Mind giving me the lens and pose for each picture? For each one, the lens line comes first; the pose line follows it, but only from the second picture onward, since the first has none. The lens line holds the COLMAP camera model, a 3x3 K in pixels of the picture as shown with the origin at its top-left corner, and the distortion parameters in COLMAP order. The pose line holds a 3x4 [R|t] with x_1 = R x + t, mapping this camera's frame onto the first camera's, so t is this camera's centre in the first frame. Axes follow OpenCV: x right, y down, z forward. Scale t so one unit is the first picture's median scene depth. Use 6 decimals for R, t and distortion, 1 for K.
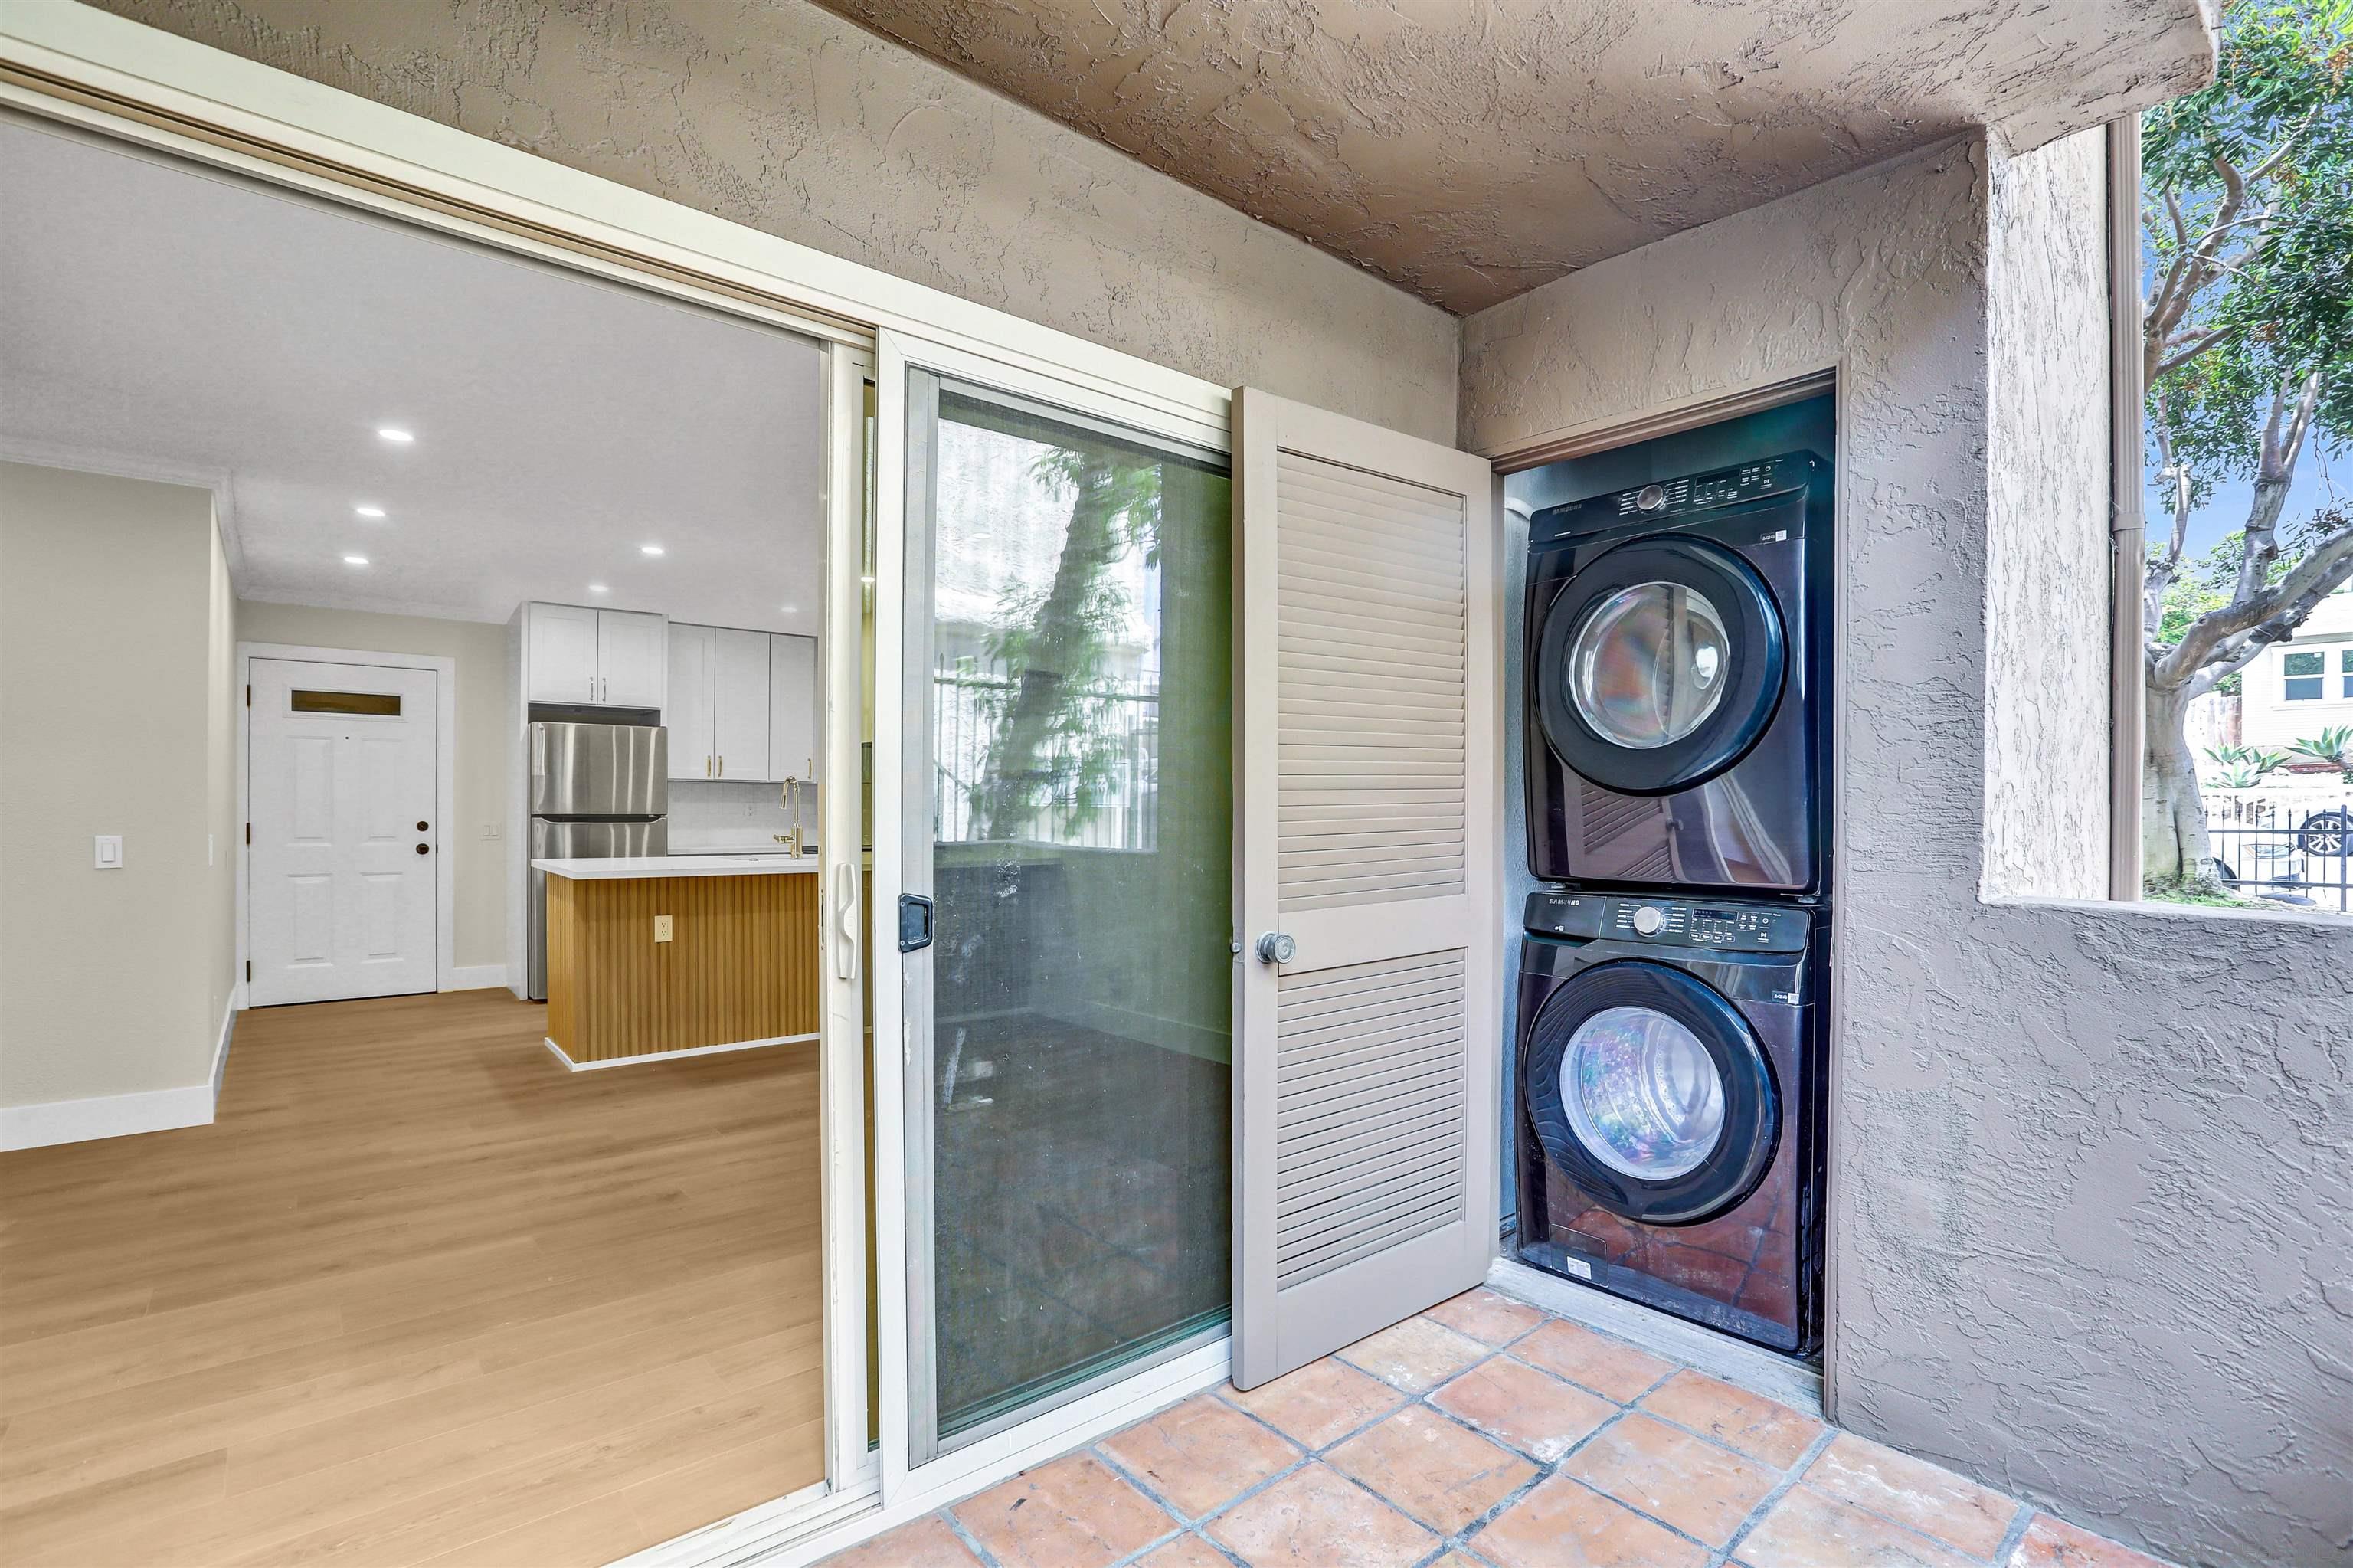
lens RADIAL K [[1111.0, 0, 1176.5], [0, 1111.0, 784.0], [0, 0, 1]] dist [0.016343, 0.000210]
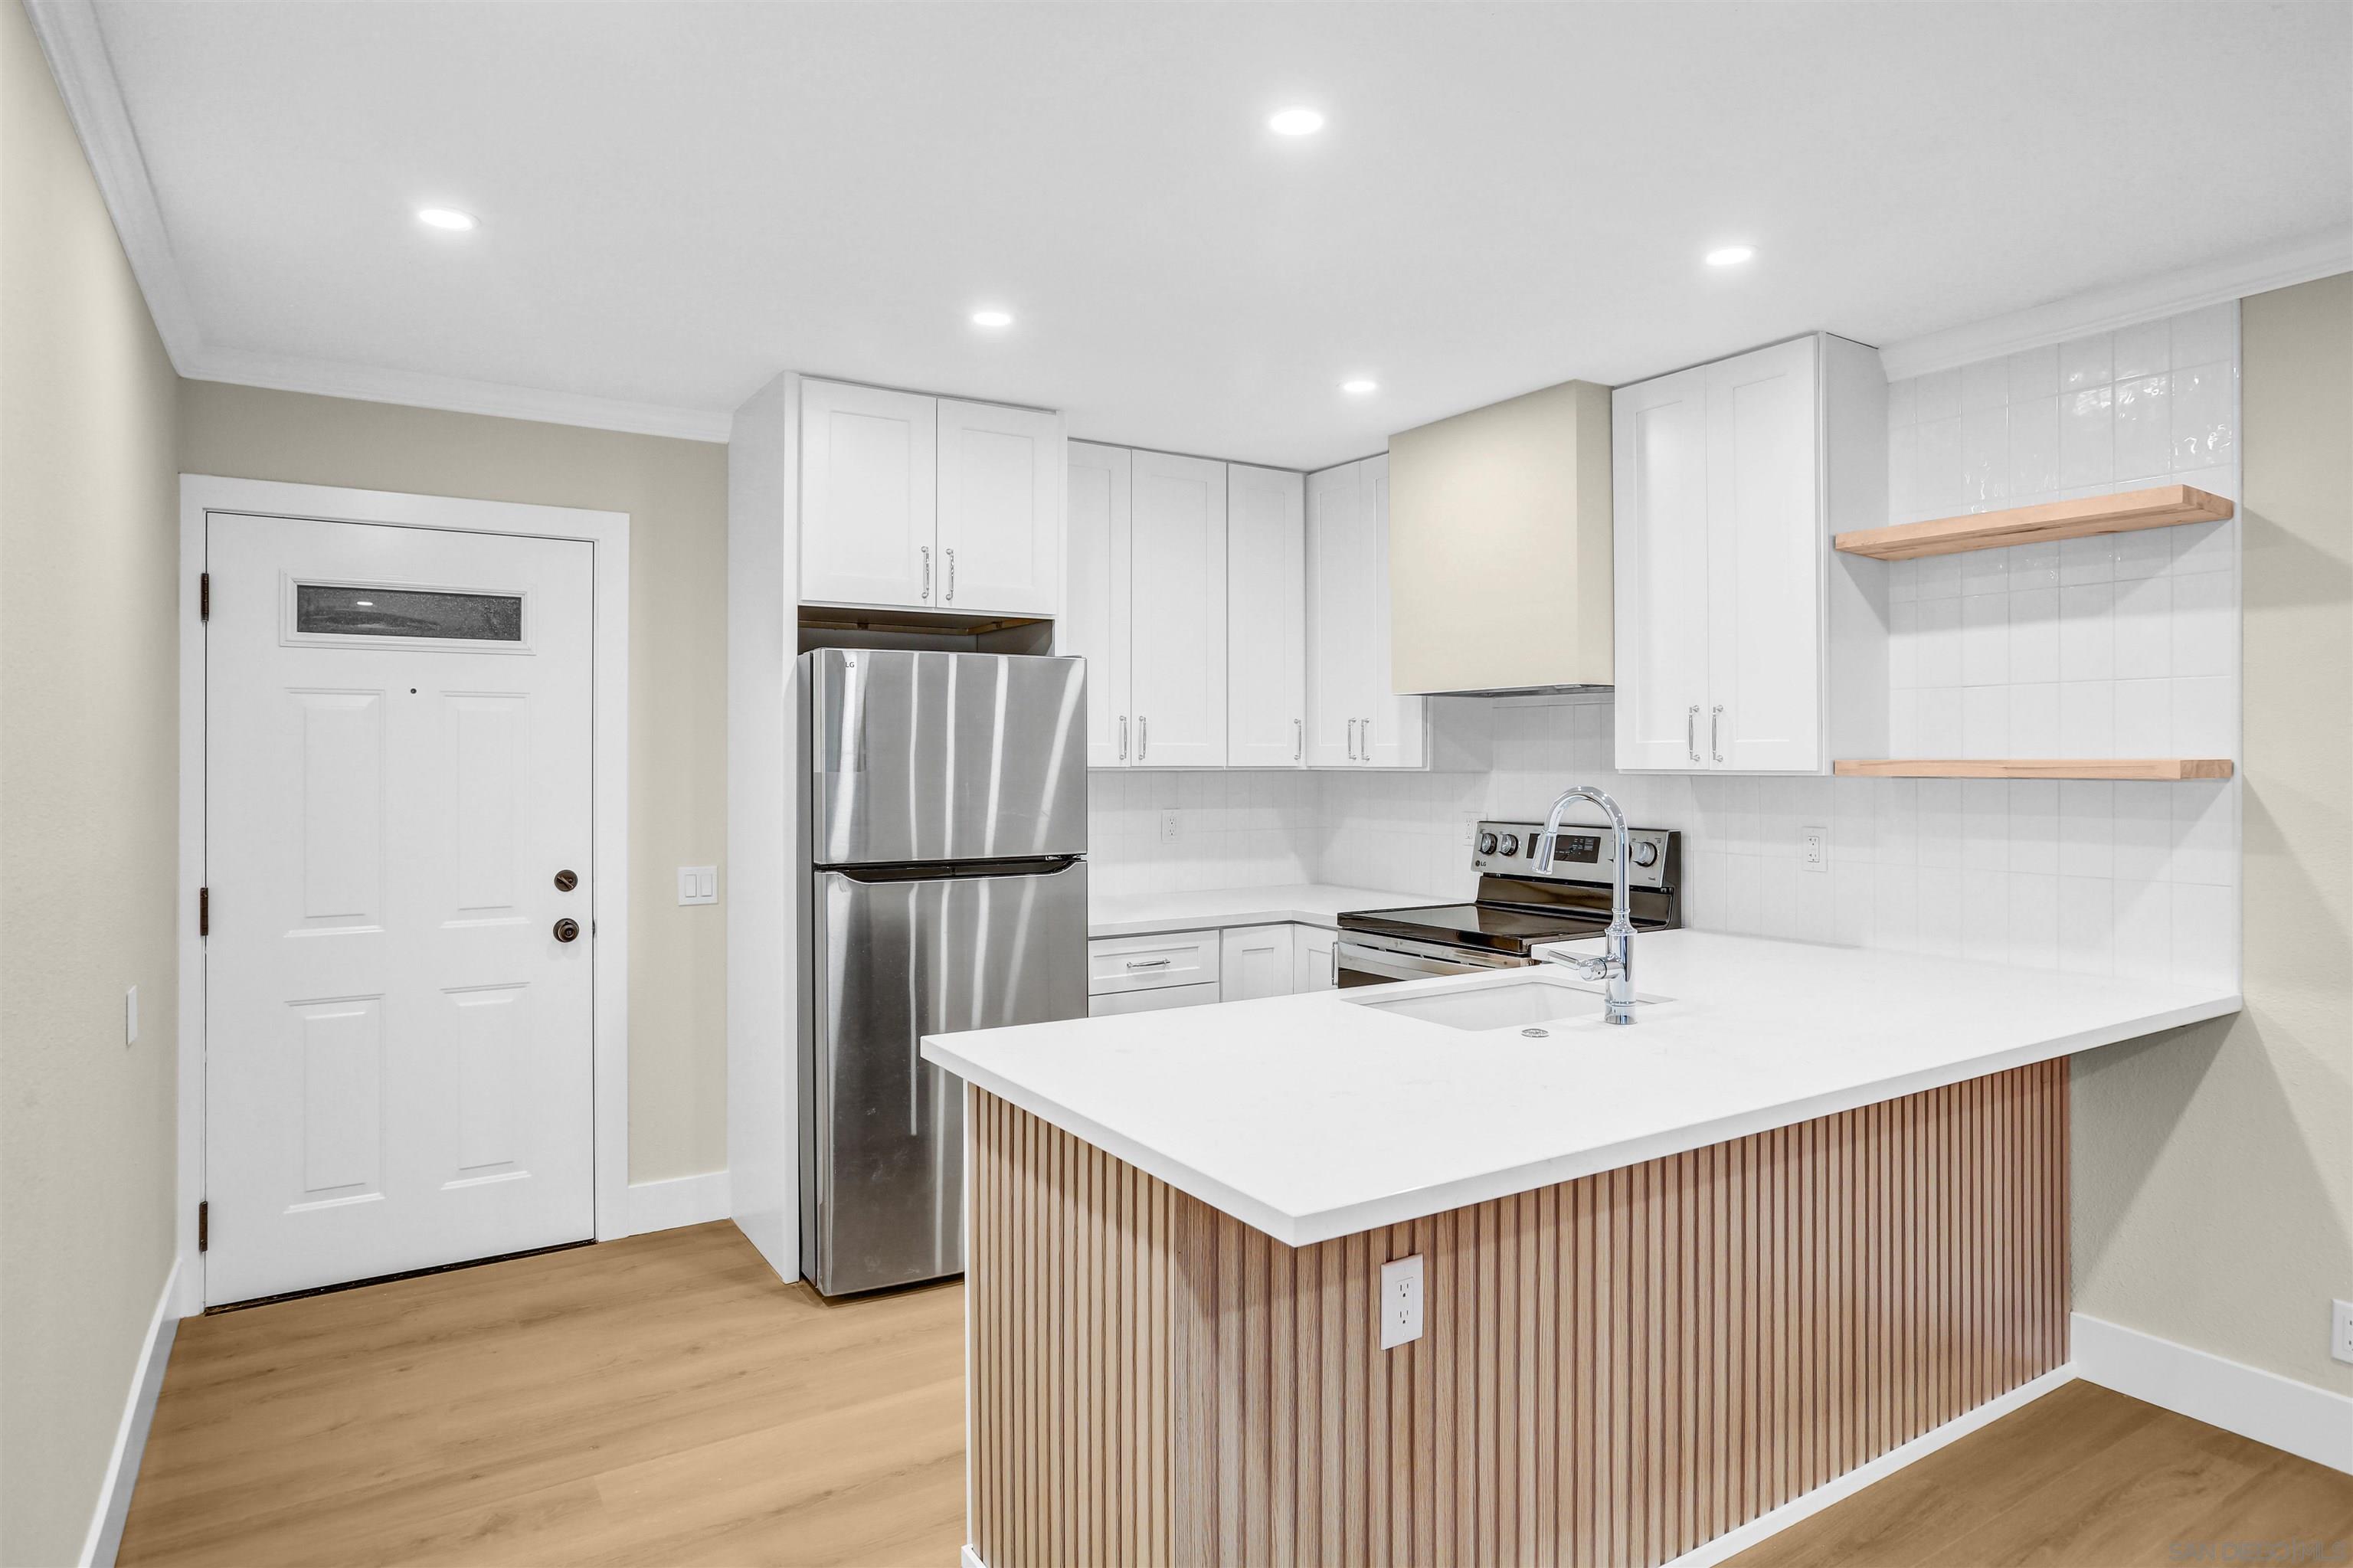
lens RADIAL K [[1300.0, 0, 1181.5], [0, 1300.0, 709.4], [0, 0, 1]] dist [-0.002679, 0.021721]
pose [[0.996579, -0.011043, -0.081901, -0.470906], [0.010222, 0.999893, -0.010445, -0.030481], [0.082008, 0.009572, 0.996586, 0.609538]]
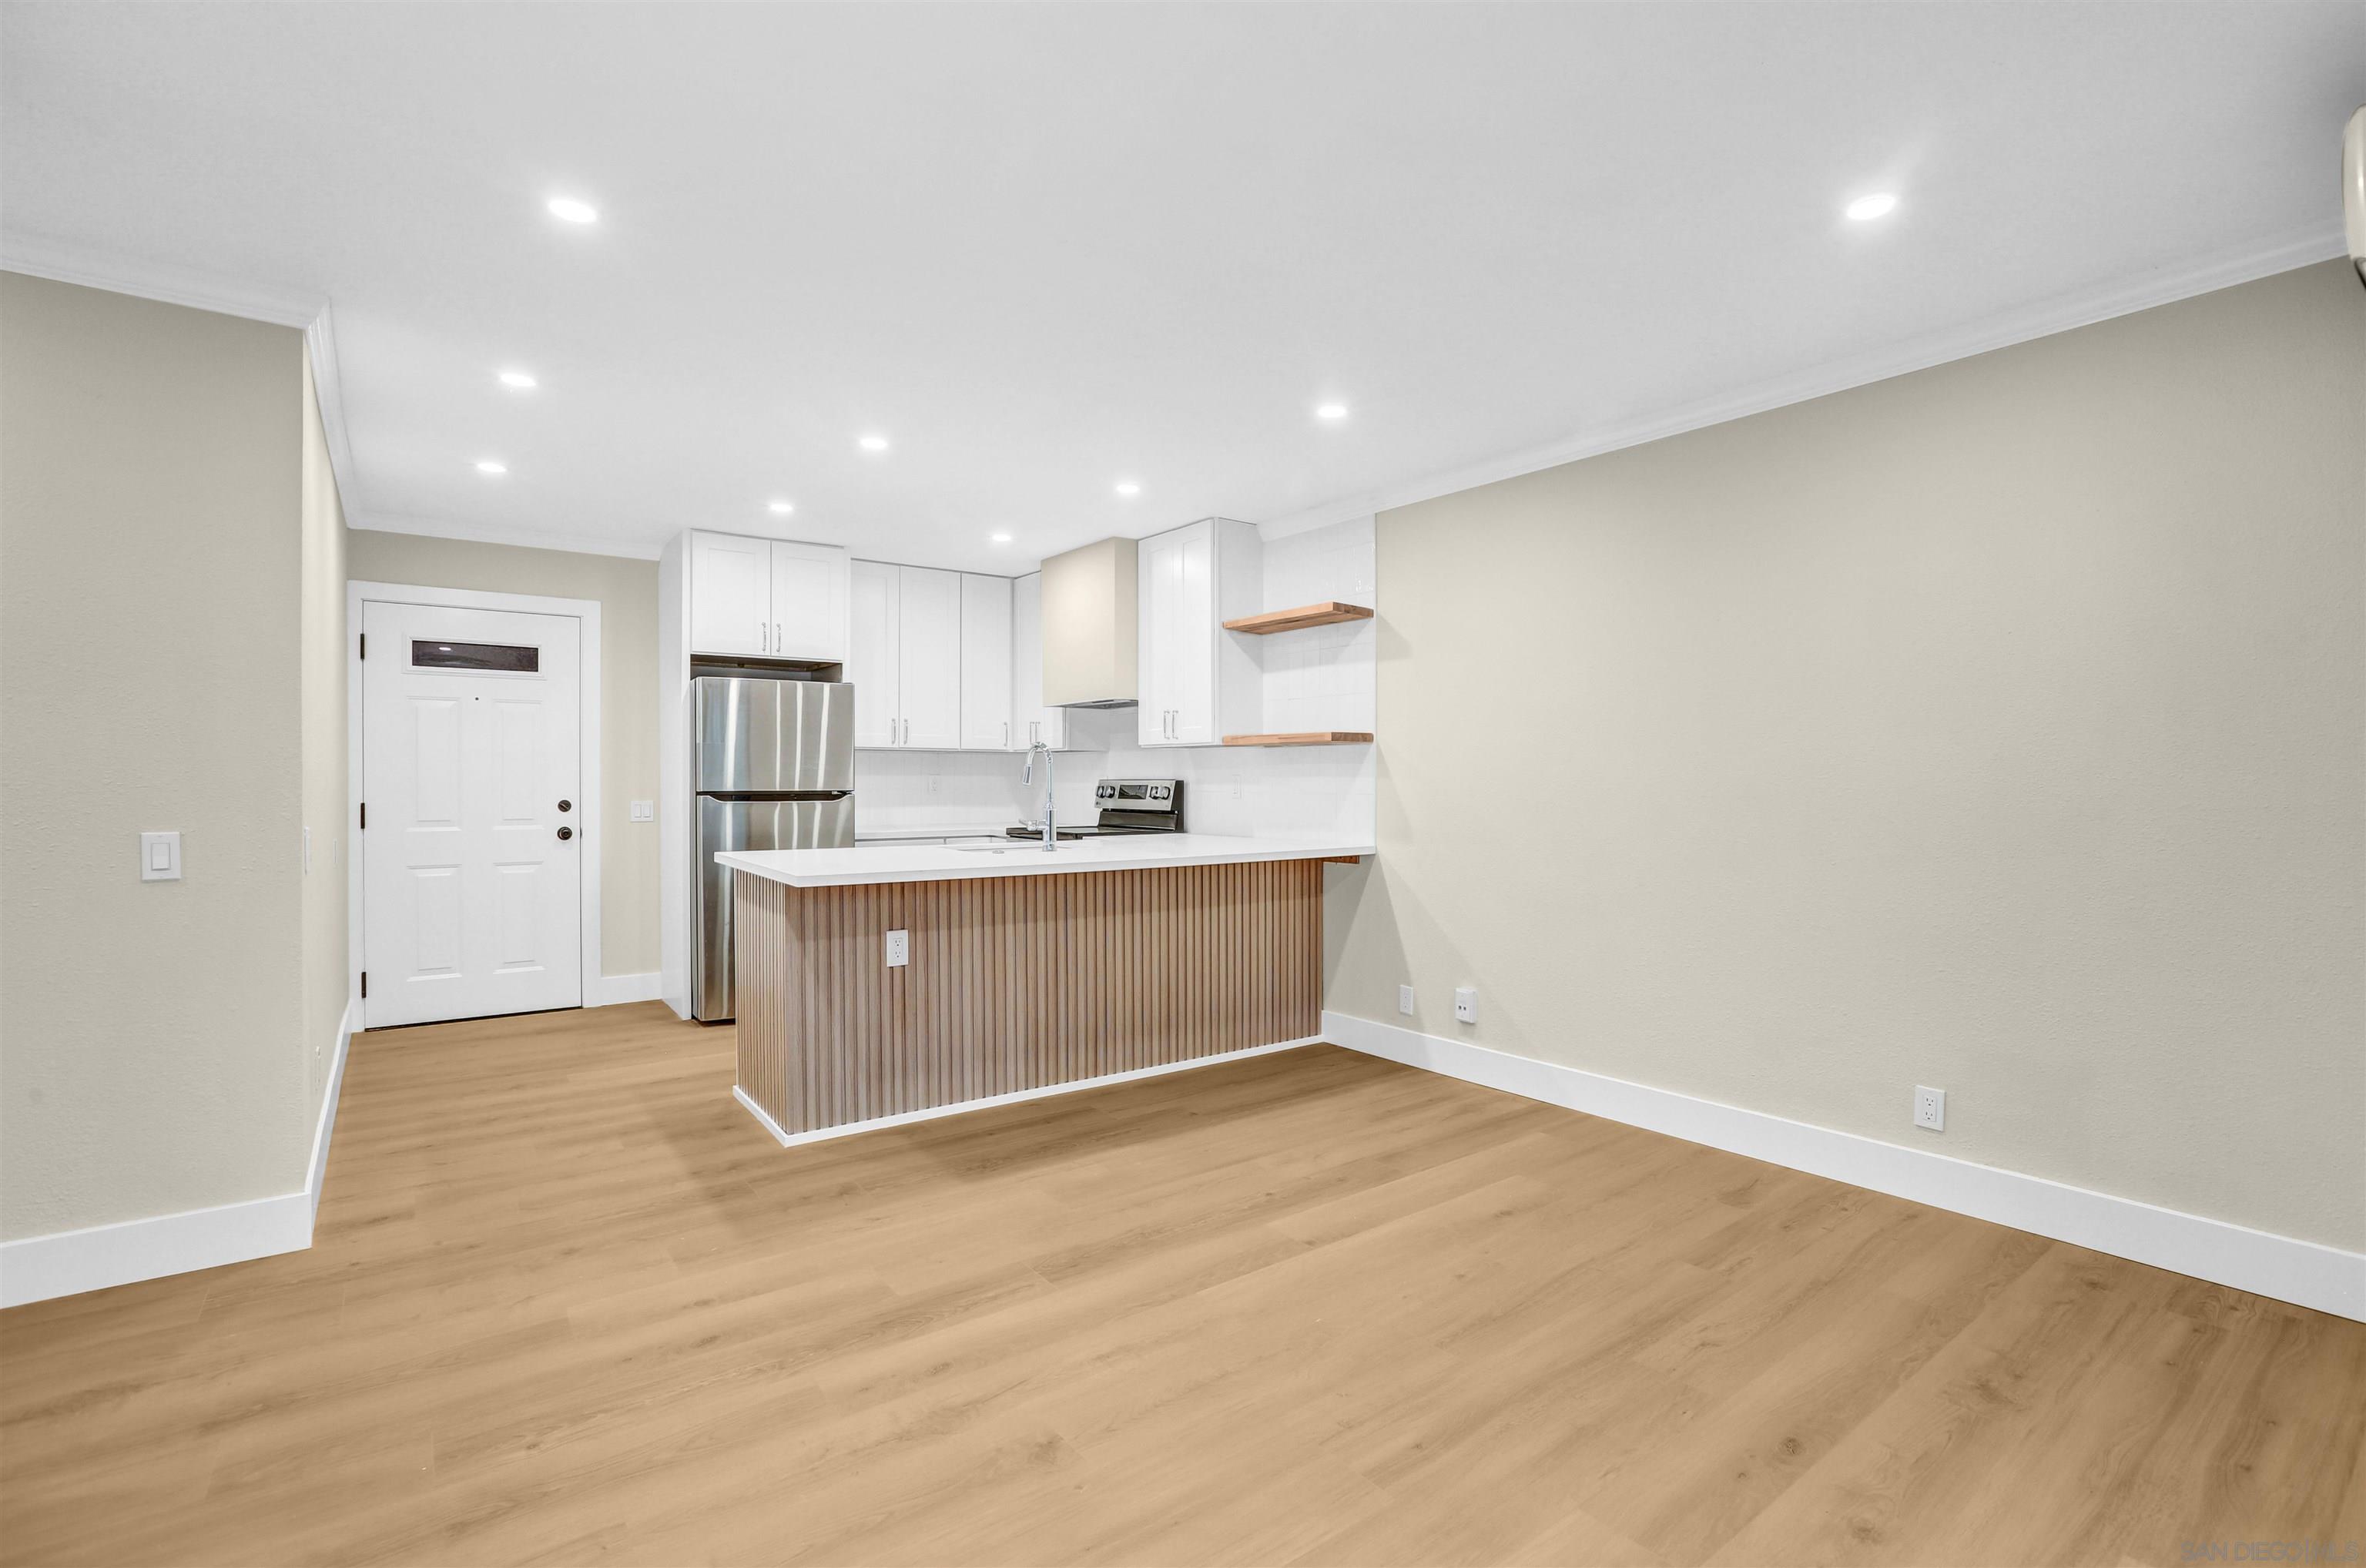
lens RADIAL K [[1069.9, 0, 1181.7], [0, 1069.9, 752.9], [0, 0, 1]] dist [-0.001123, 0.004403]
pose [[0.999099, -0.005683, -0.042055, -0.232765], [0.005653, 0.999984, -0.000823, 0.002262], [0.042059, 0.000584, 0.999115, 0.290247]]
